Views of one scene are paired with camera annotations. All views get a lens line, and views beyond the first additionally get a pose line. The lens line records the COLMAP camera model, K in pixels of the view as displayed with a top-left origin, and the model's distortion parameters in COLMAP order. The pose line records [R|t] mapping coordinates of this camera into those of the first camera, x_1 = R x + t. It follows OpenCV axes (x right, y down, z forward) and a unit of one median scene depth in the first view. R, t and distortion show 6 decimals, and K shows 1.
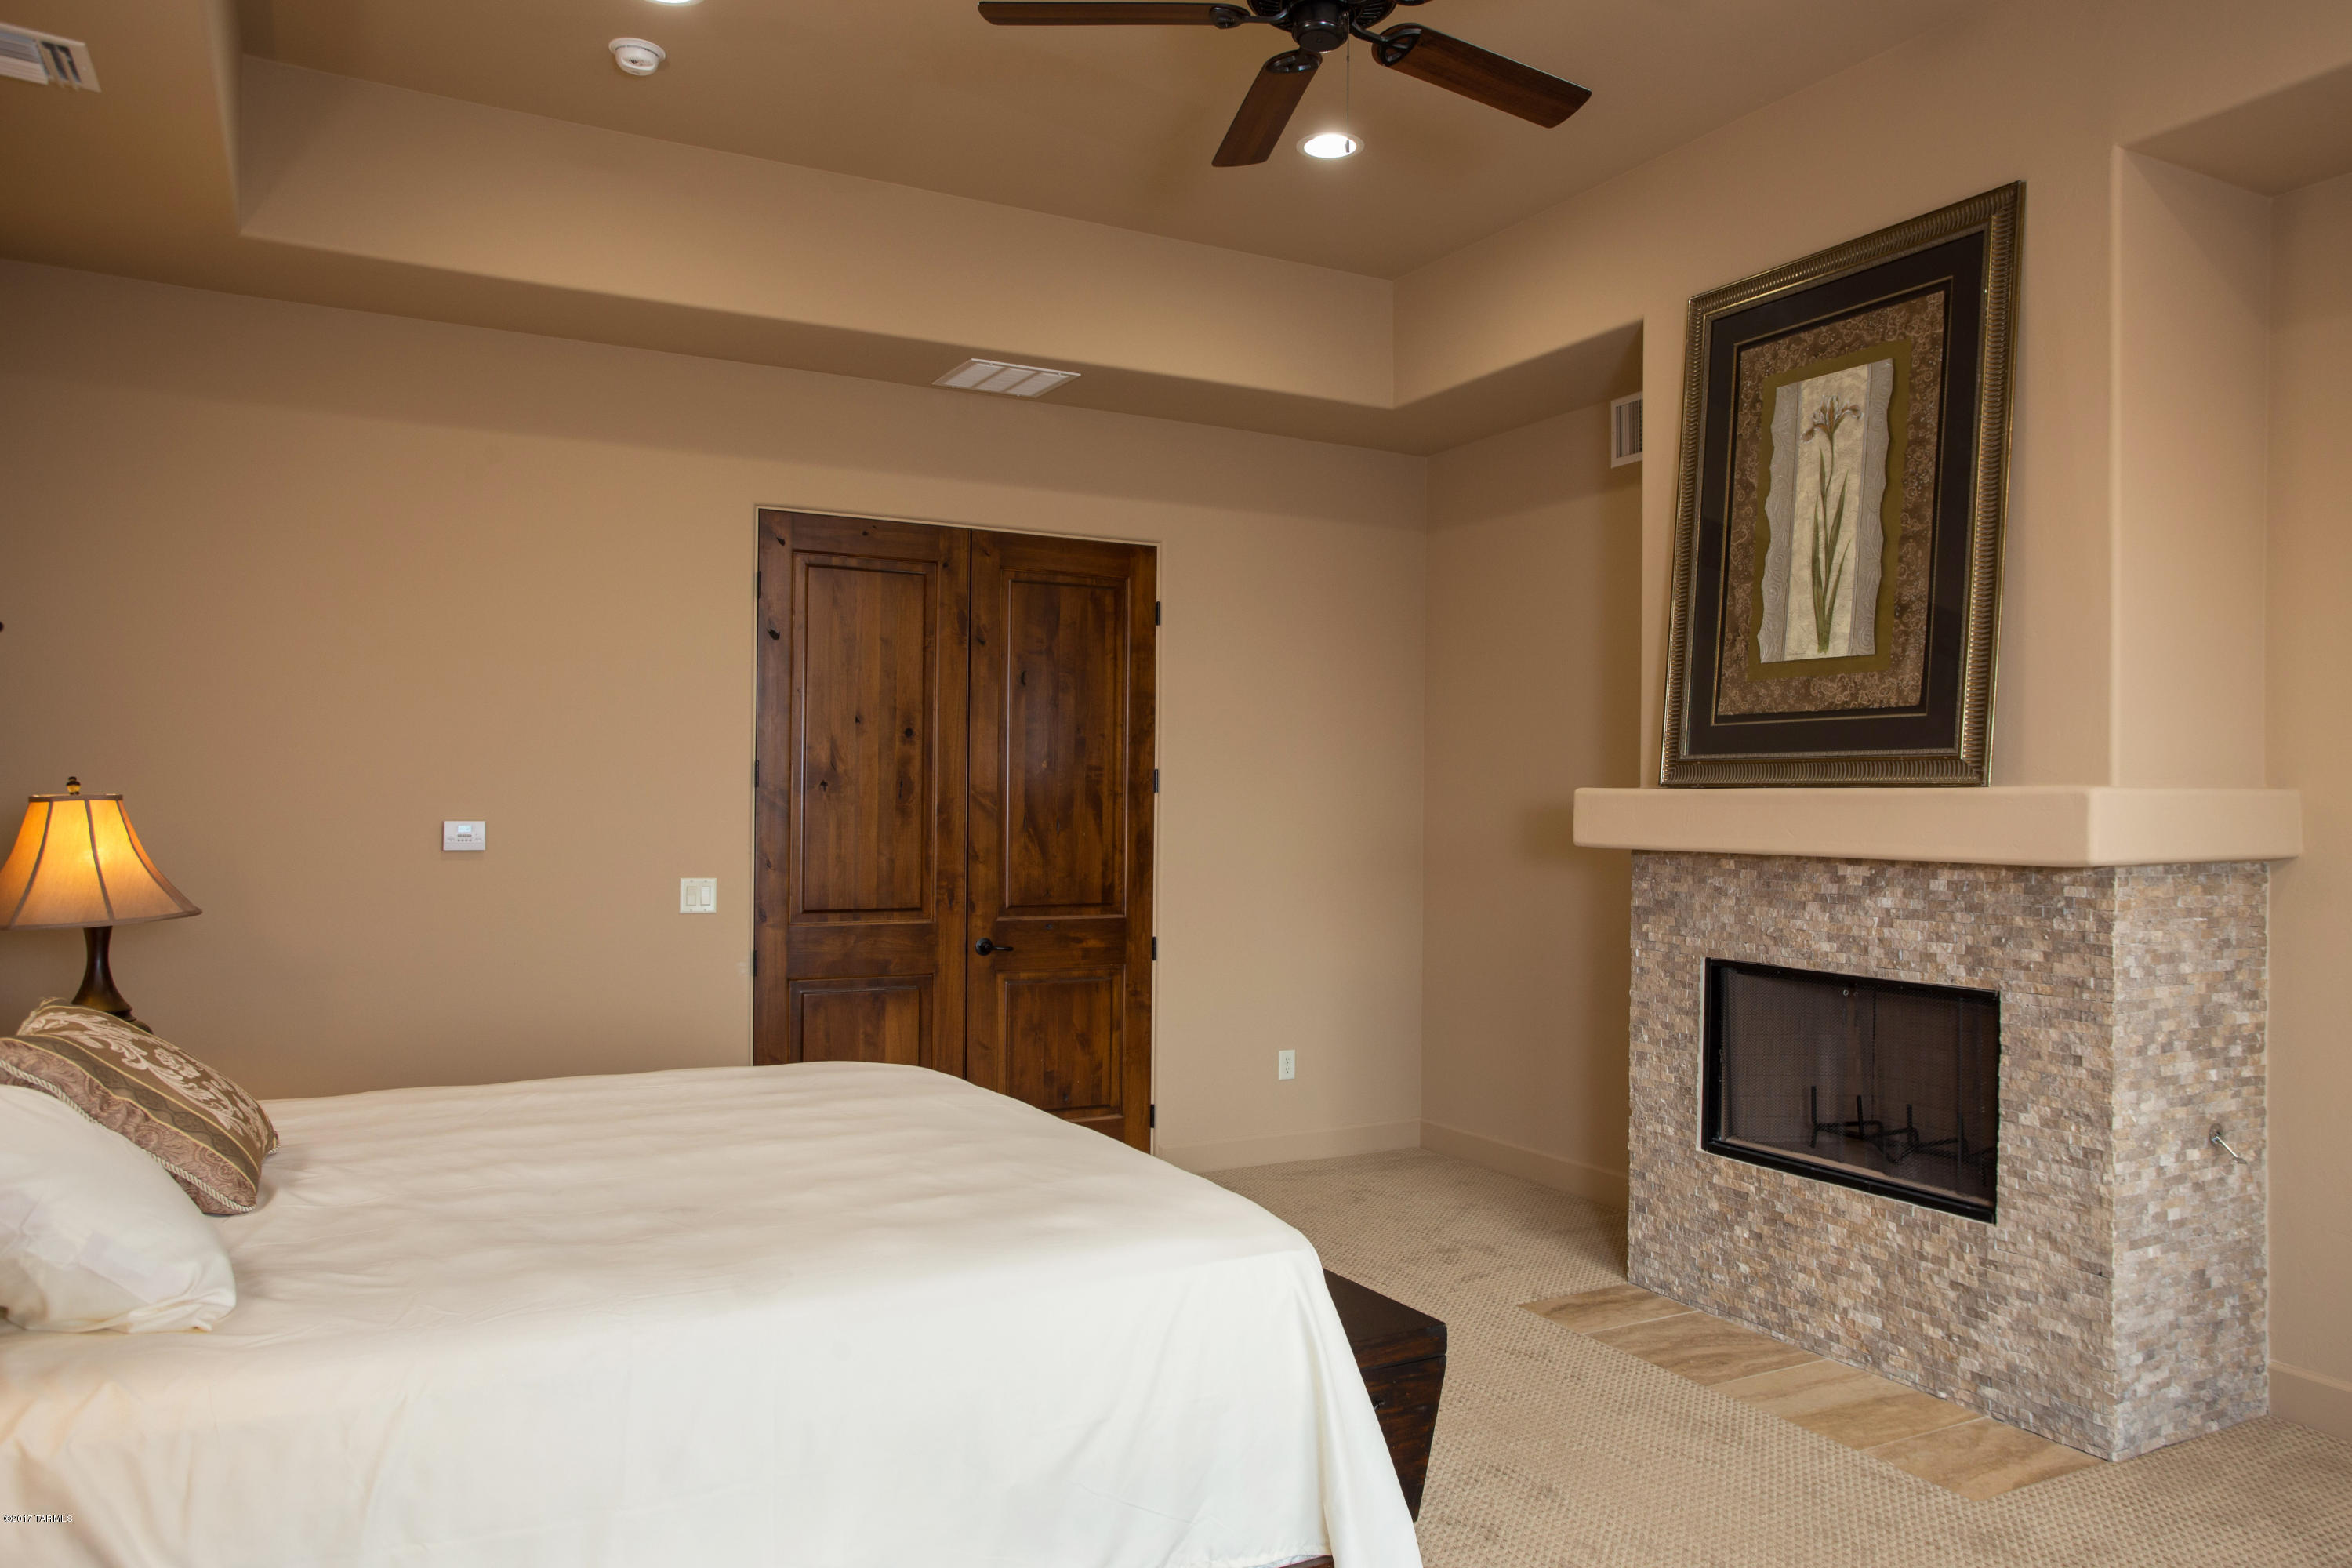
lens RADIAL K [[1582.3, 0, 1174.5], [0, 1582.3, 784.8], [0, 0, 1]] dist [-0.028016, 0.013515]
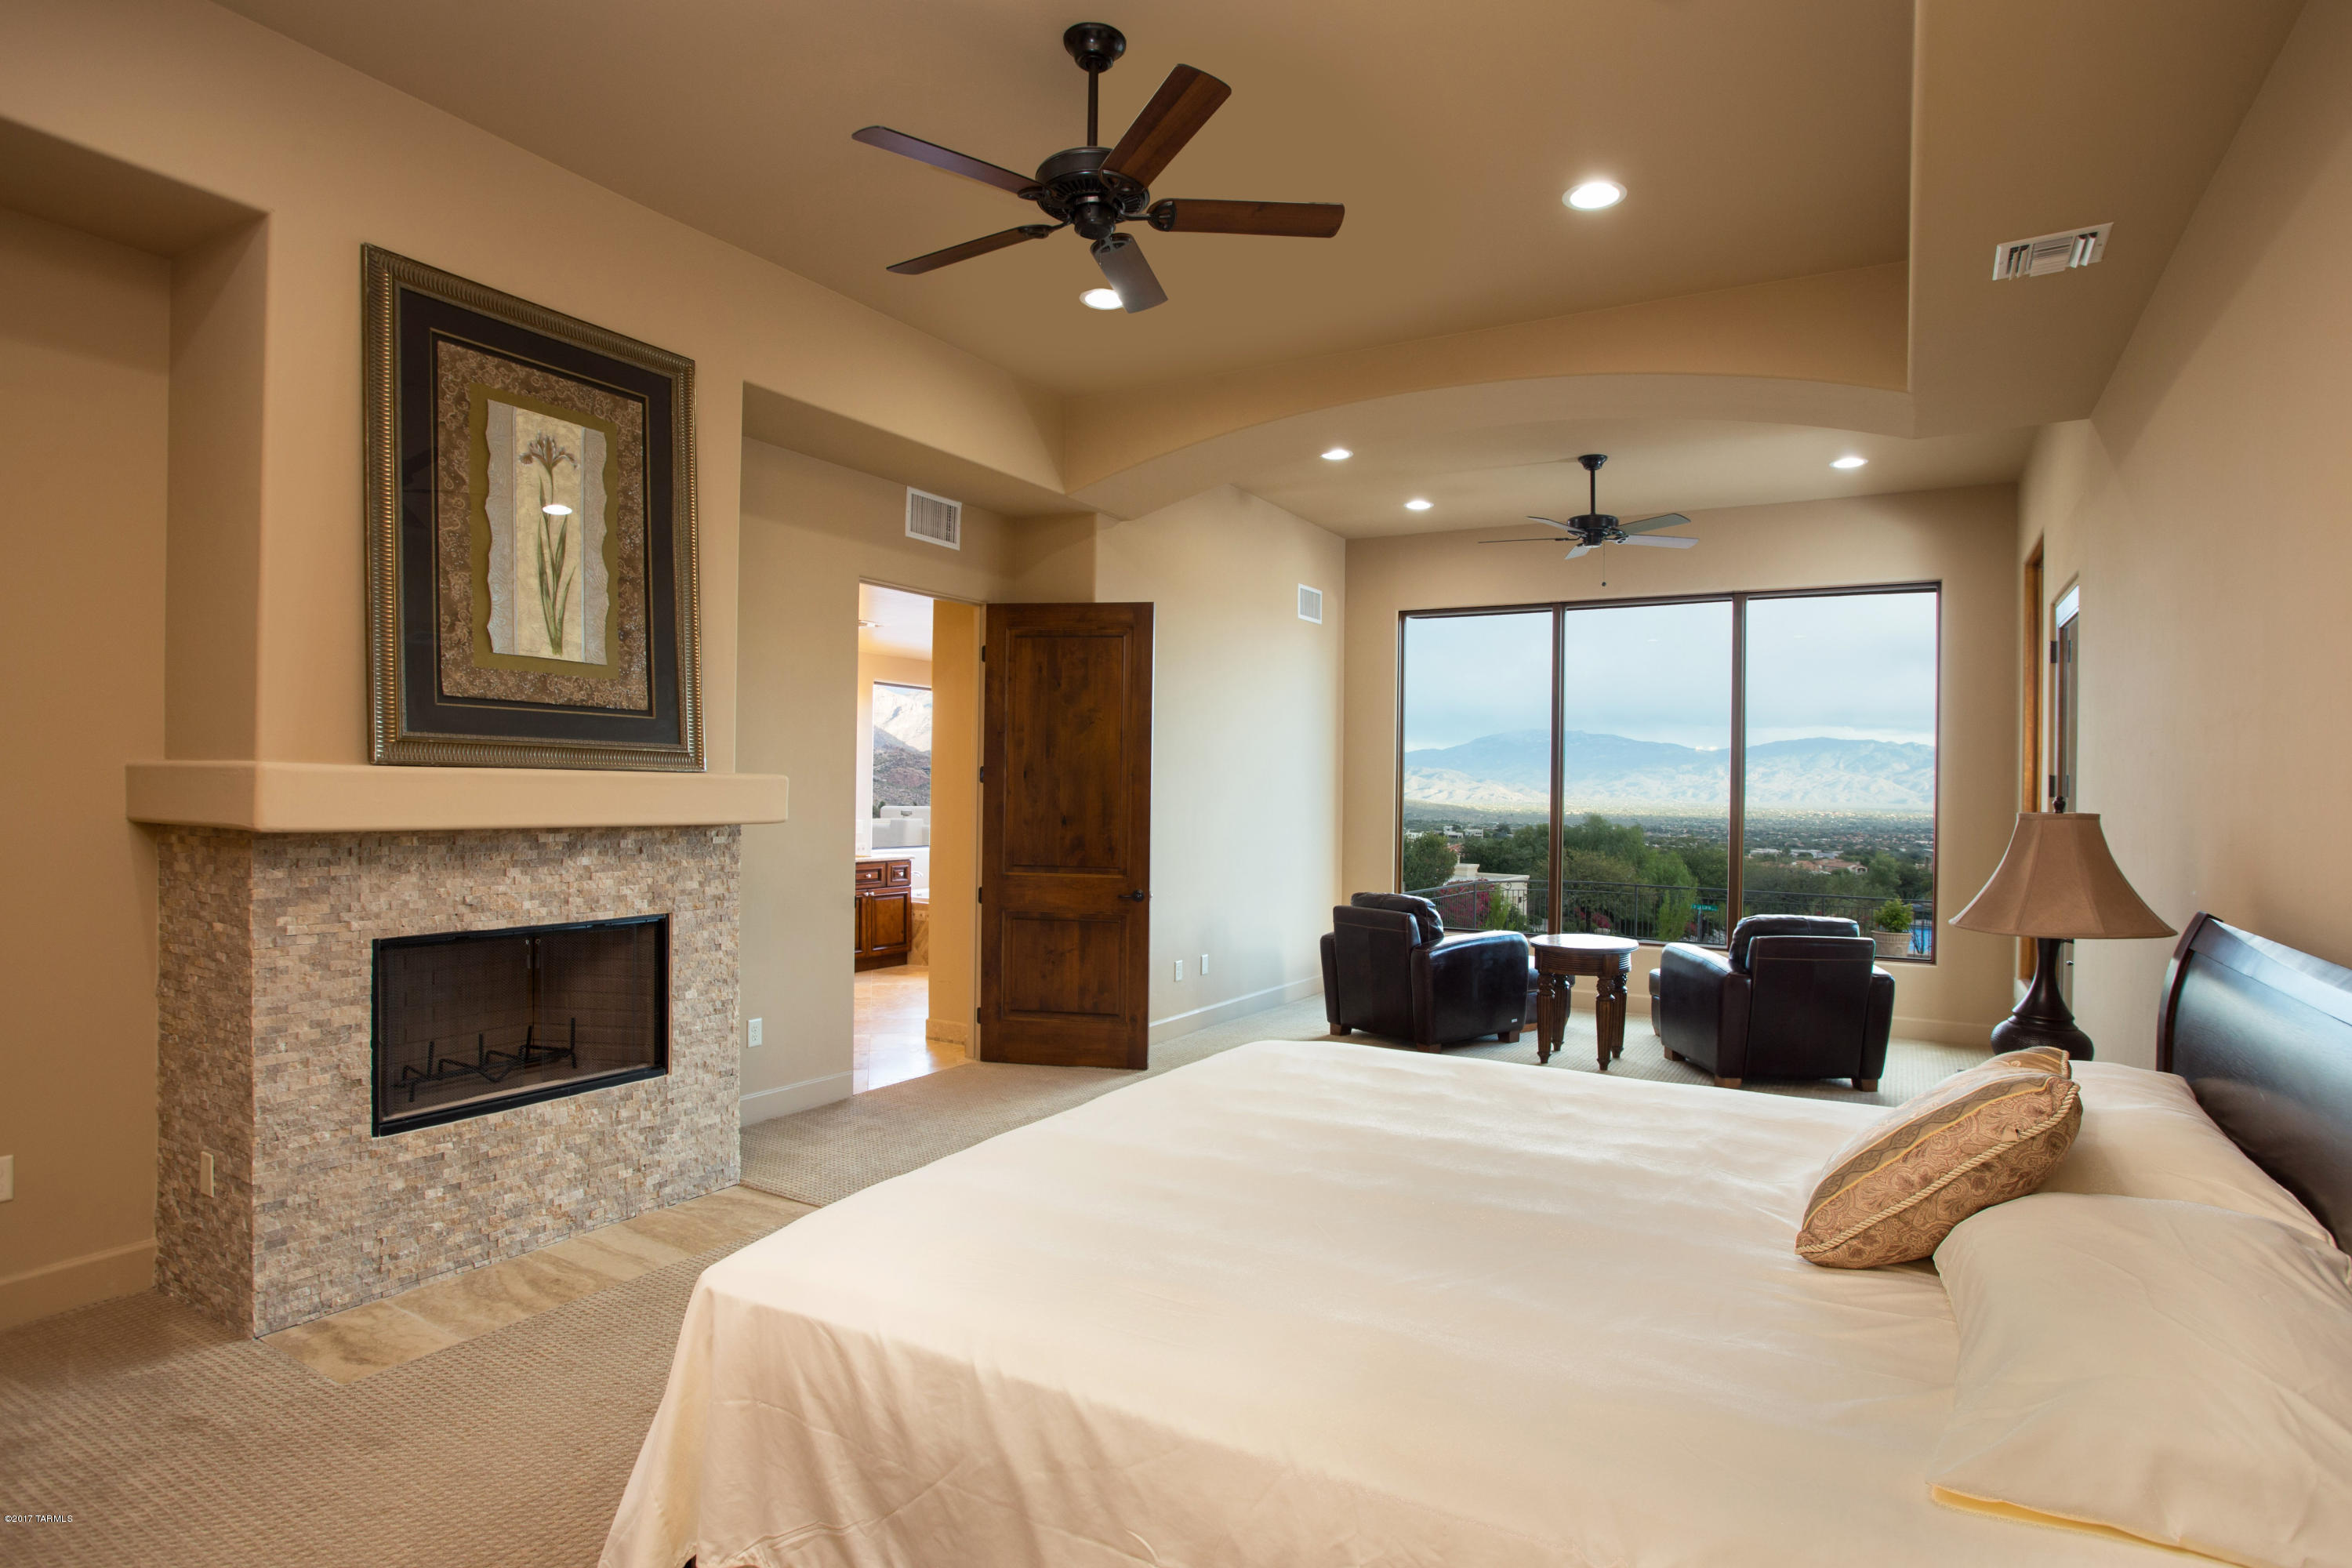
lens RADIAL K [[1225.5, 0, 1176.8], [0, 1225.5, 792.9], [0, 0, 1]] dist [-0.063059, 0.027220]
pose [[-0.512733, -0.019053, 0.858337, -0.604663], [-0.029708, 0.999549, 0.004441, 0.001762], [-0.858034, -0.023223, -0.513068, 1.061317]]
